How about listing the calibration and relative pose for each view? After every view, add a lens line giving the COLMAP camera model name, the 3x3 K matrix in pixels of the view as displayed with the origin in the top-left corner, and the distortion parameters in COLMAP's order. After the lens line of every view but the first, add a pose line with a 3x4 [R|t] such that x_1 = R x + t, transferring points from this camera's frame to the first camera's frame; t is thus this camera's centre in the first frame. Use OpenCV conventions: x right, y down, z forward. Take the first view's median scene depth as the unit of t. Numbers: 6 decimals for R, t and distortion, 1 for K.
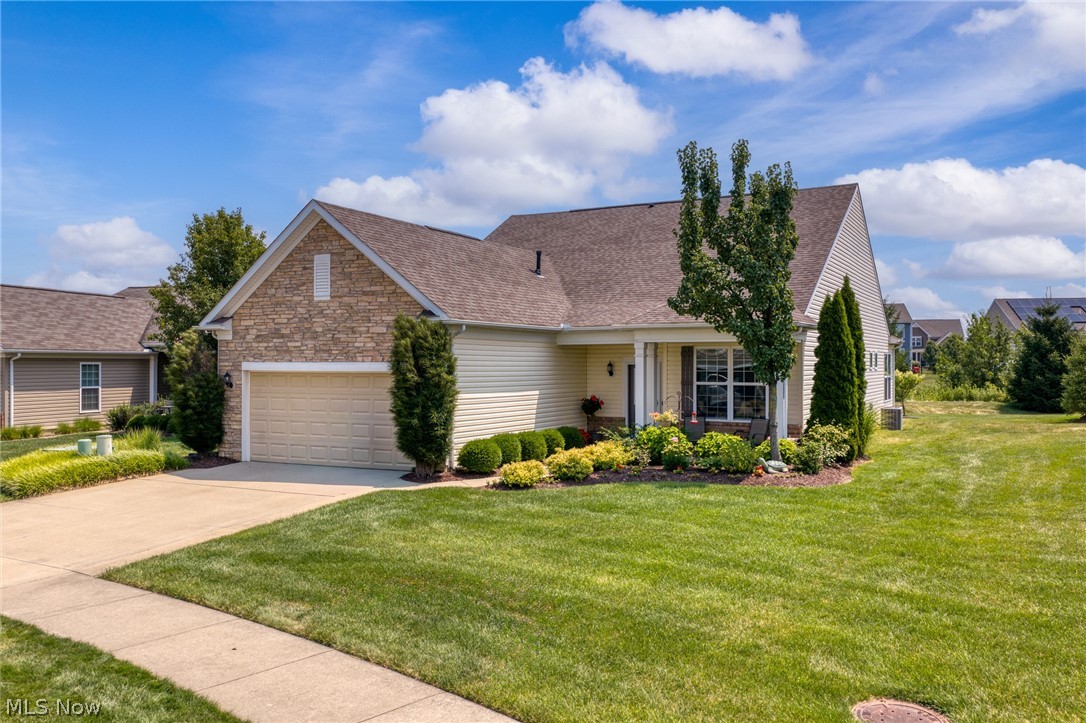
lens RADIAL K [[915.5, 0, 542.3], [0, 915.5, 364.6], [0, 0, 1]] dist [-0.015206, 0.021986]
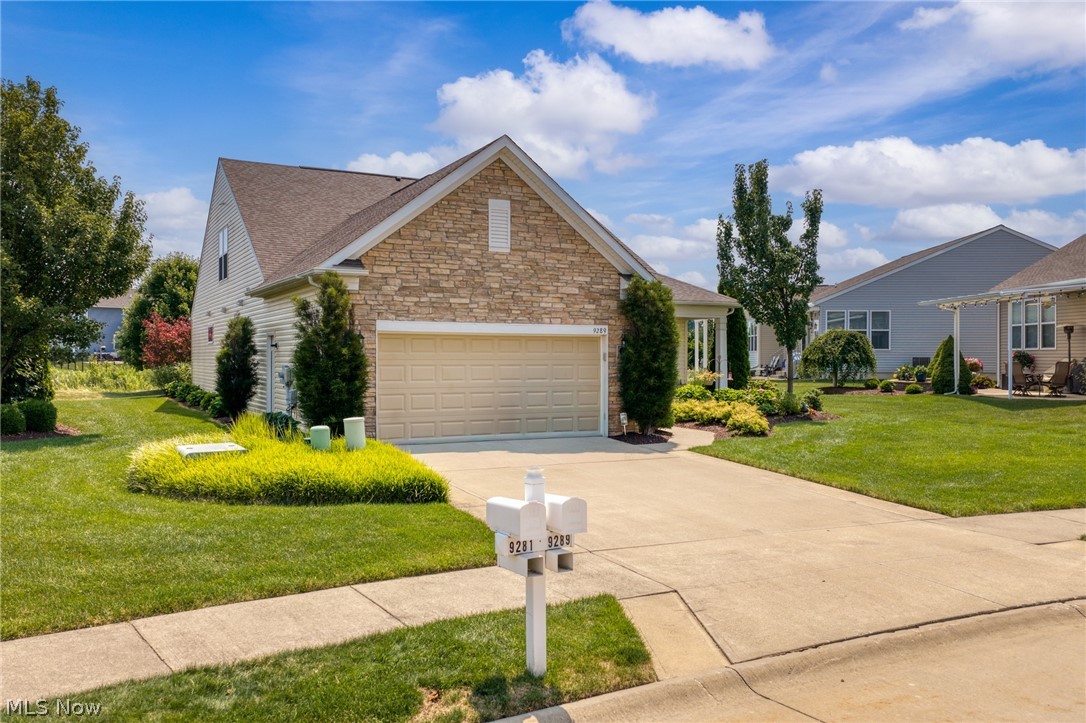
lens RADIAL K [[915.5, 0, 541.7], [0, 915.5, 359.2], [0, 0, 1]] dist [-0.015206, 0.021986]
pose [[0.558136, -0.001103, 0.829749, -0.941752], [-0.003268, 0.999988, 0.003527, 0.028585], [-0.829743, -0.004680, 0.558126, 0.478638]]
